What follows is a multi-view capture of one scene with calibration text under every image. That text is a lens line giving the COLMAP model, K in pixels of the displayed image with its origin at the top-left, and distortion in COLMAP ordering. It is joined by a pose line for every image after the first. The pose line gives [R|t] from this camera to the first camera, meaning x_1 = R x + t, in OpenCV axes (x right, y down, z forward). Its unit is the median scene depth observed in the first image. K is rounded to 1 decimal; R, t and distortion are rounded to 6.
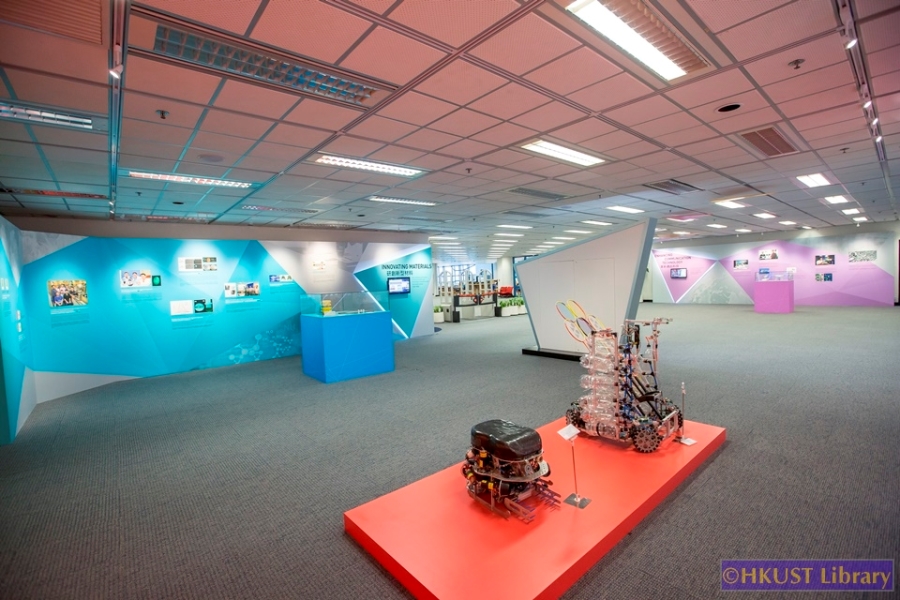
lens RADIAL K [[407.5, 0, 447.7], [0, 407.5, 297.5], [0, 0, 1]] dist [-0.055119, 0.020505]
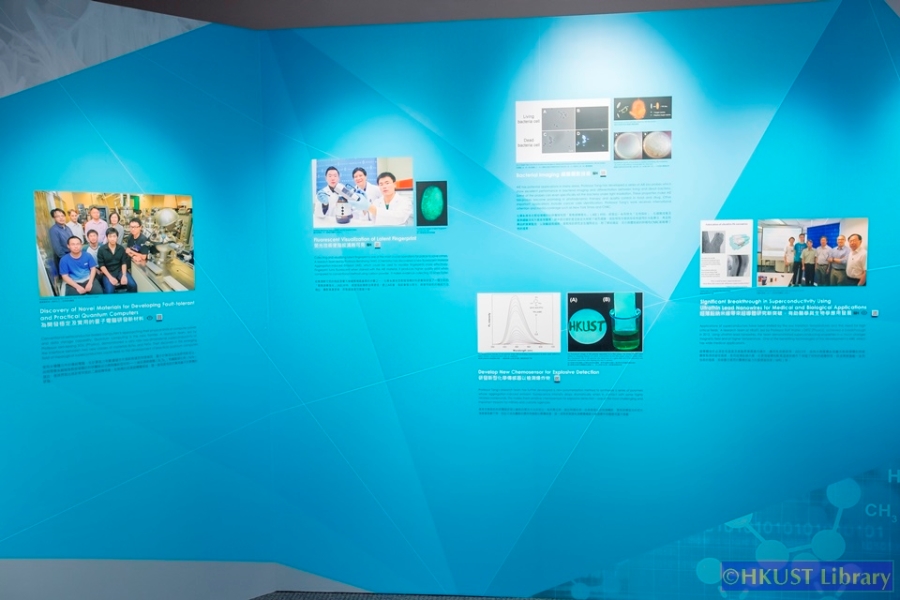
lens RADIAL K [[827.4, 0, 450.0], [0, 827.4, 300.0], [0, 0, 1]] dist [0.058202, 0.007132]
pose [[0.705406, 0.077123, -0.704595, -0.337519], [-0.050323, 0.997004, 0.058749, -0.013368], [0.707015, -0.005984, 0.707174, 0.596471]]
